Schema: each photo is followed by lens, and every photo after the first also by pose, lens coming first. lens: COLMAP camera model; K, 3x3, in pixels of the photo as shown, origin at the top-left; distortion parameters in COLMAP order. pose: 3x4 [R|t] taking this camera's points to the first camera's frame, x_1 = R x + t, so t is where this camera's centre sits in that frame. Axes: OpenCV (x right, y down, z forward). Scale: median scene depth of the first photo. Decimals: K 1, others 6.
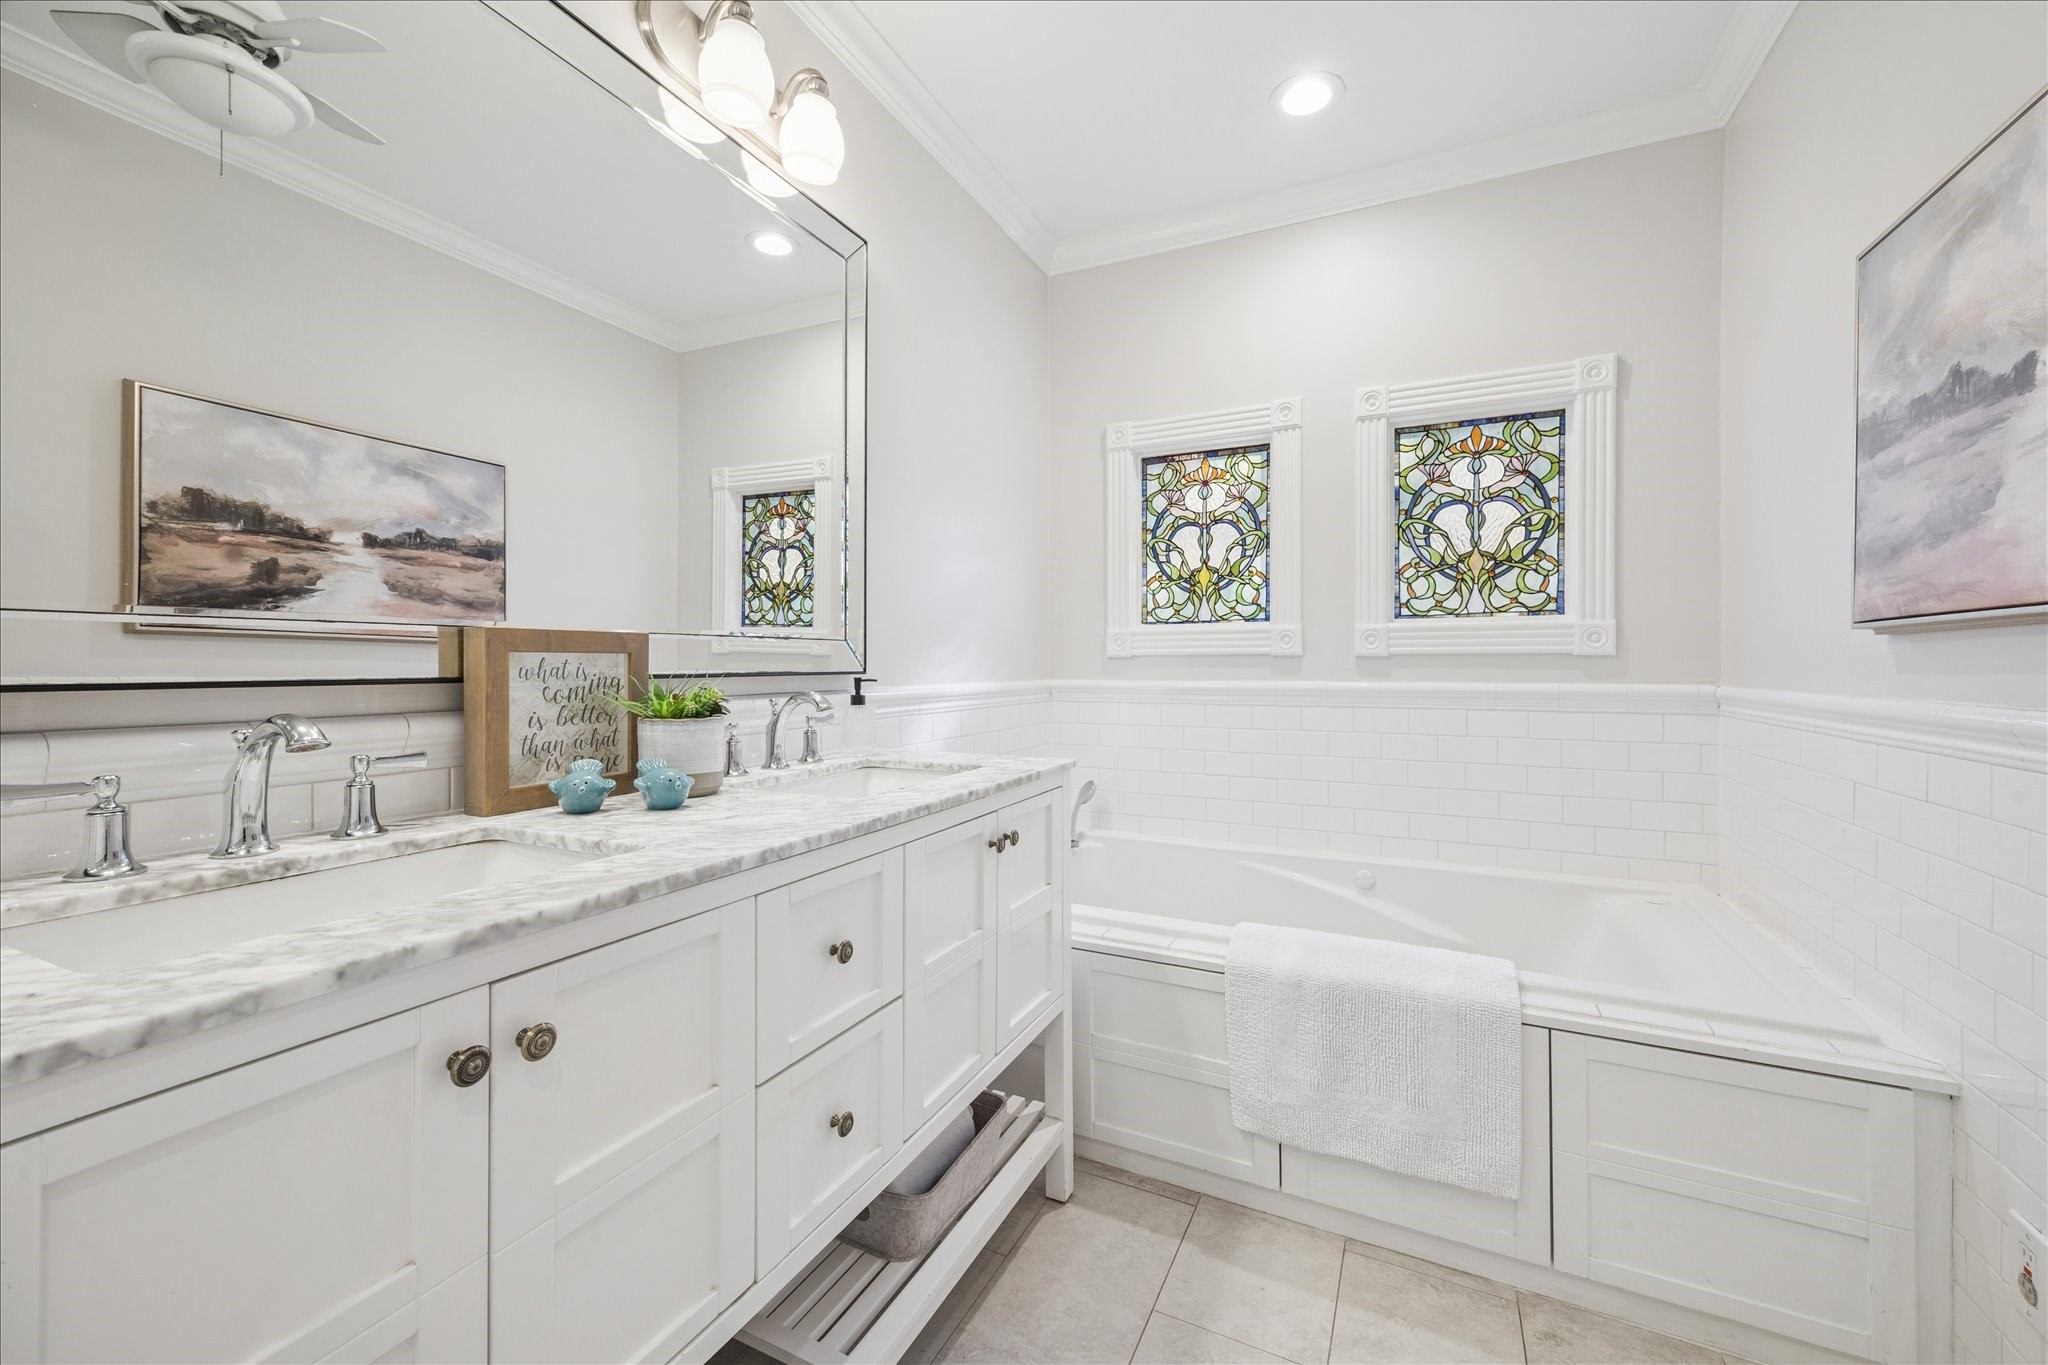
lens RADIAL K [[809.7, 0, 1025.6], [0, 809.7, 663.3], [0, 0, 1]] dist [0.011975, -0.000026]
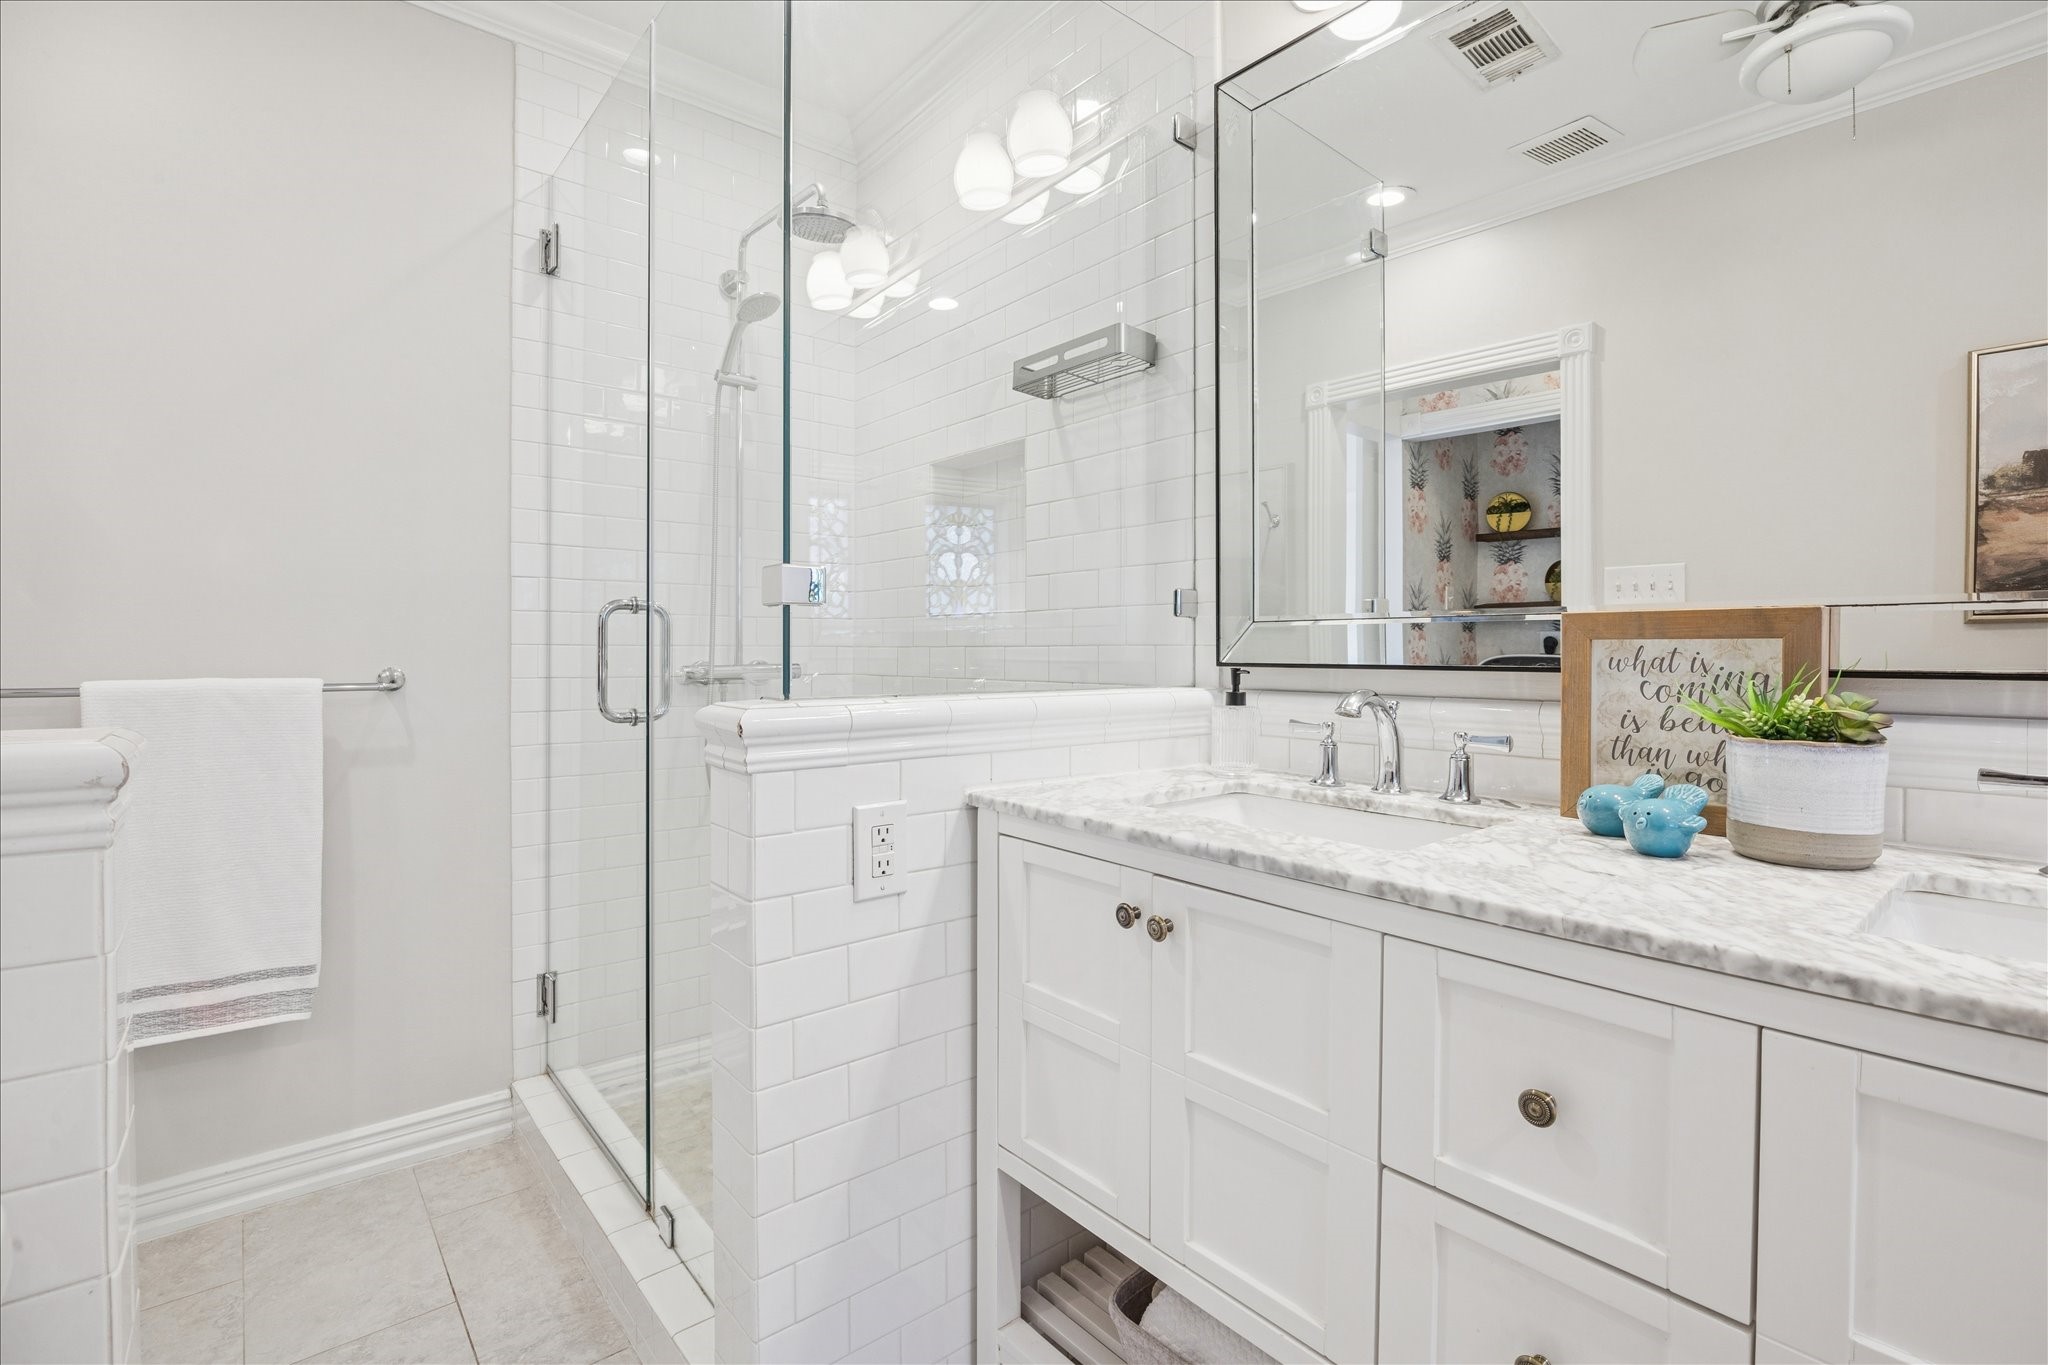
lens RADIAL K [[934.7, 0, 1052.3], [0, 934.7, 654.1], [0, 0, 1]] dist [-0.028568, 0.000020]
pose [[-0.389203, 0.002446, -0.921149, 0.374128], [-0.002932, 0.999988, 0.003894, 0.000000], [0.921147, 0.004216, -0.389192, 0.596052]]
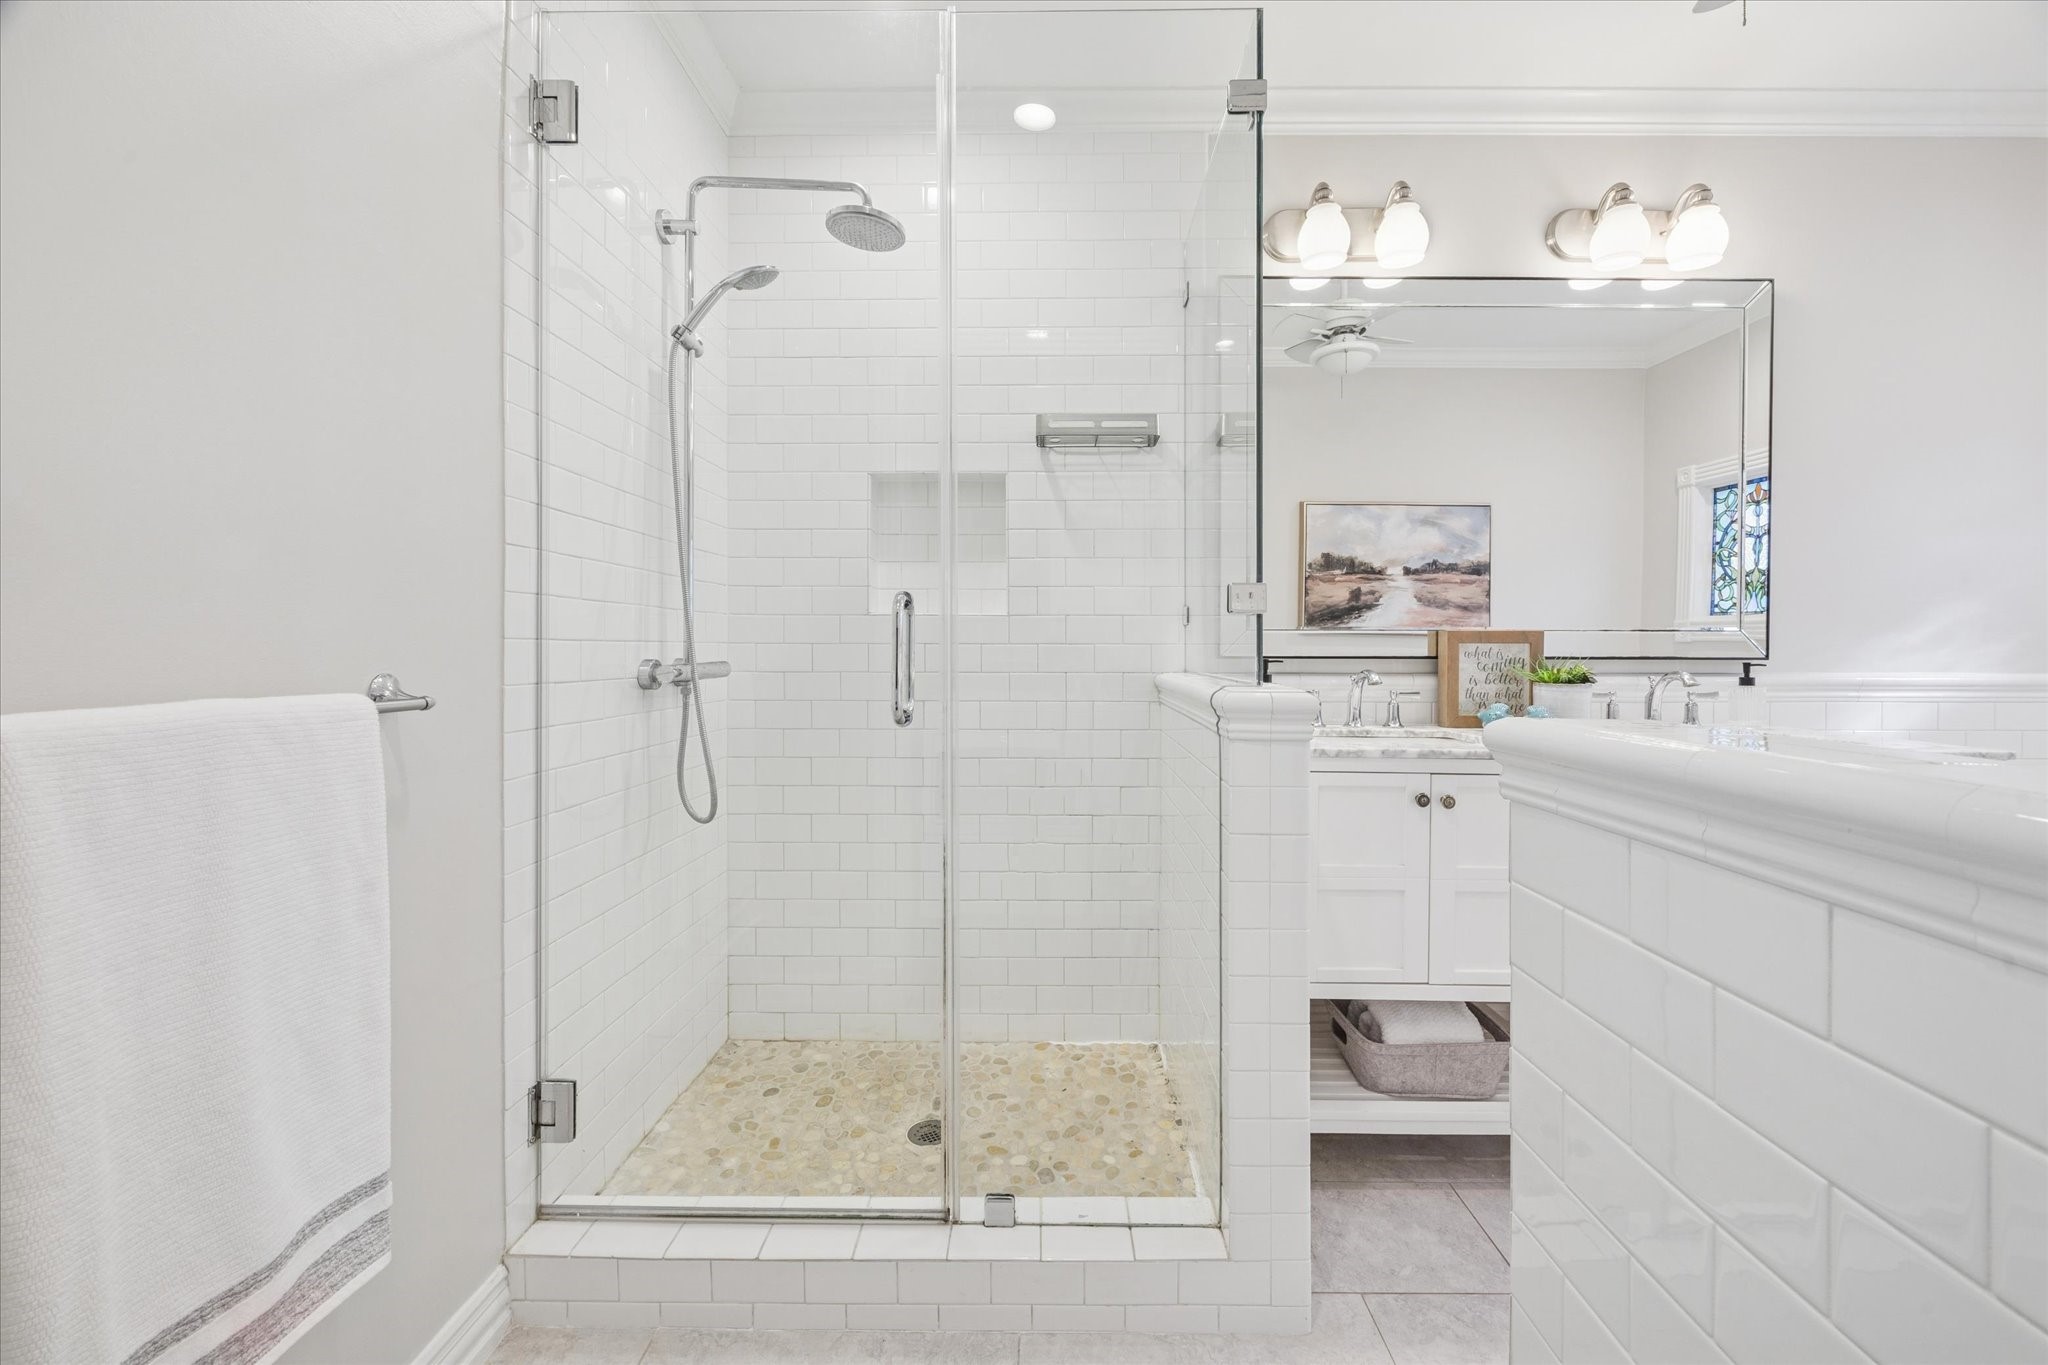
lens RADIAL K [[787.3, 0, 1040.6], [0, 787.3, 651.9], [0, 0, 1]] dist [-0.014456, -0.000100]
pose [[0.433234, 0.006485, -0.901258, 0.415769], [-0.004561, 0.999977, 0.005003, 0.001011], [0.901270, 0.001943, 0.433254, -0.474109]]
